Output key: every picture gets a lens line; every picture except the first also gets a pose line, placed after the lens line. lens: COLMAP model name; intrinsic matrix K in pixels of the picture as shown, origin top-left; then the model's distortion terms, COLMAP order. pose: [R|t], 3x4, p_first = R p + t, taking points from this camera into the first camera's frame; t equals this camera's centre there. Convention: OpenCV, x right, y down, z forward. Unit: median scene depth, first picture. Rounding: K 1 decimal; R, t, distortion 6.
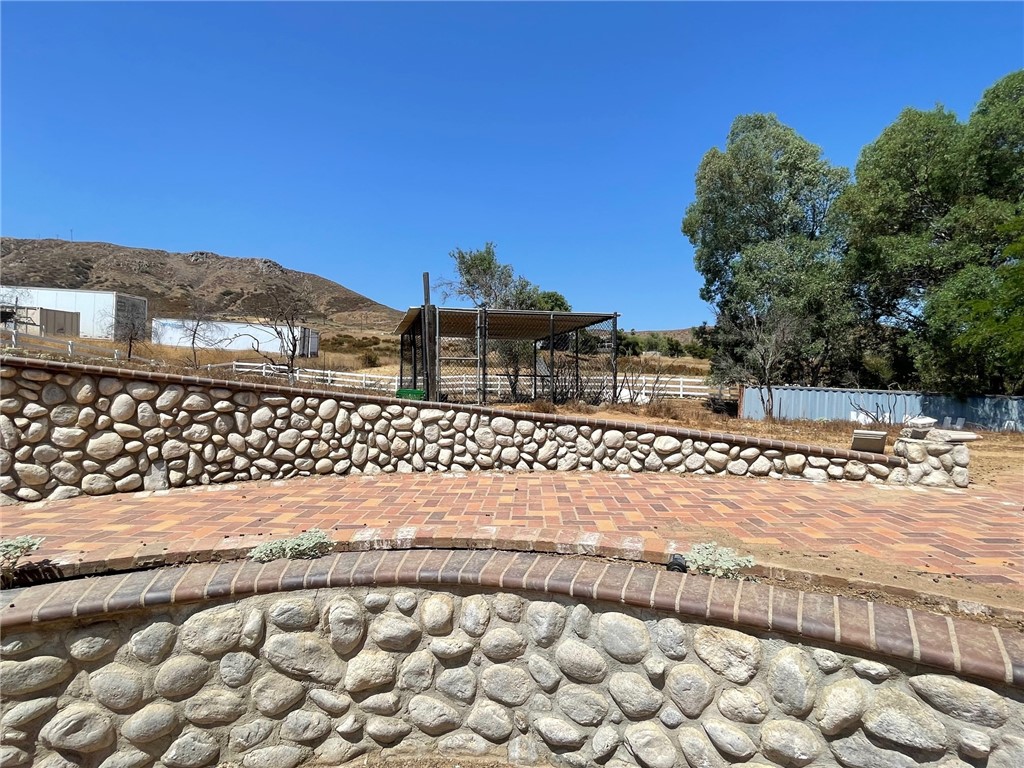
lens RADIAL K [[518.8, 0, 508.3], [0, 518.8, 387.4], [0, 0, 1]] dist [0.027546, 0.000041]
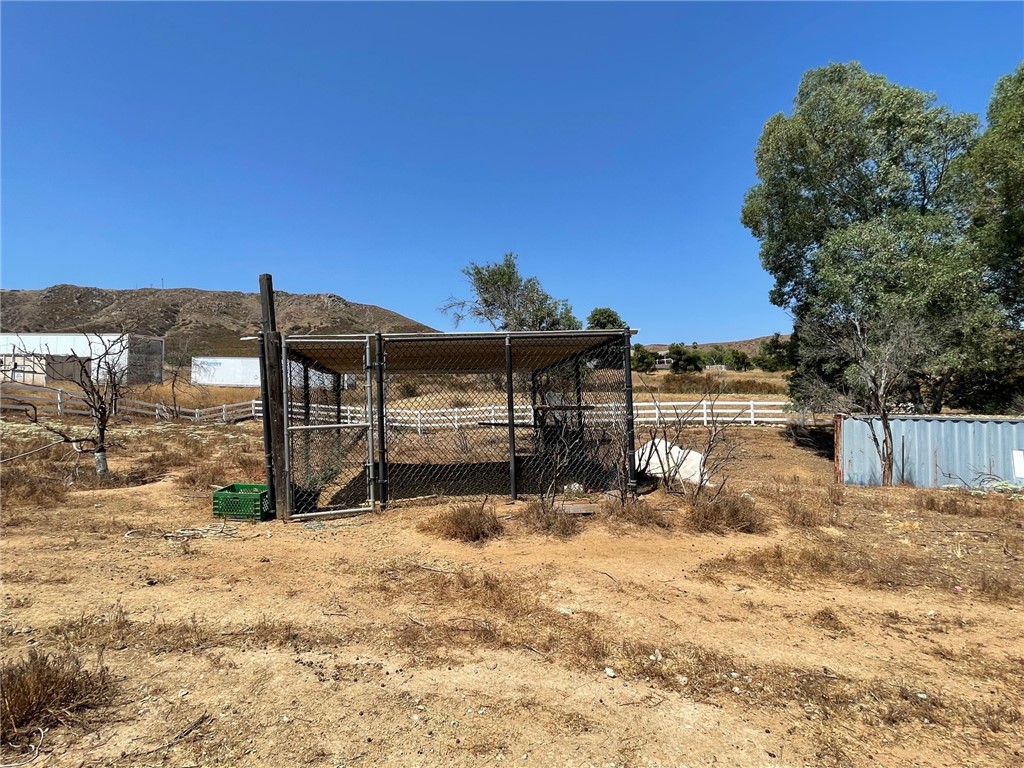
lens RADIAL K [[518.8, 0, 511.6], [0, 518.8, 383.3], [0, 0, 1]] dist [0.027546, 0.000041]
pose [[0.993414, -0.041696, -0.106721, 0.051514], [0.036611, 0.998119, -0.049171, -0.022432], [0.108571, 0.044940, 0.993072, 0.157111]]
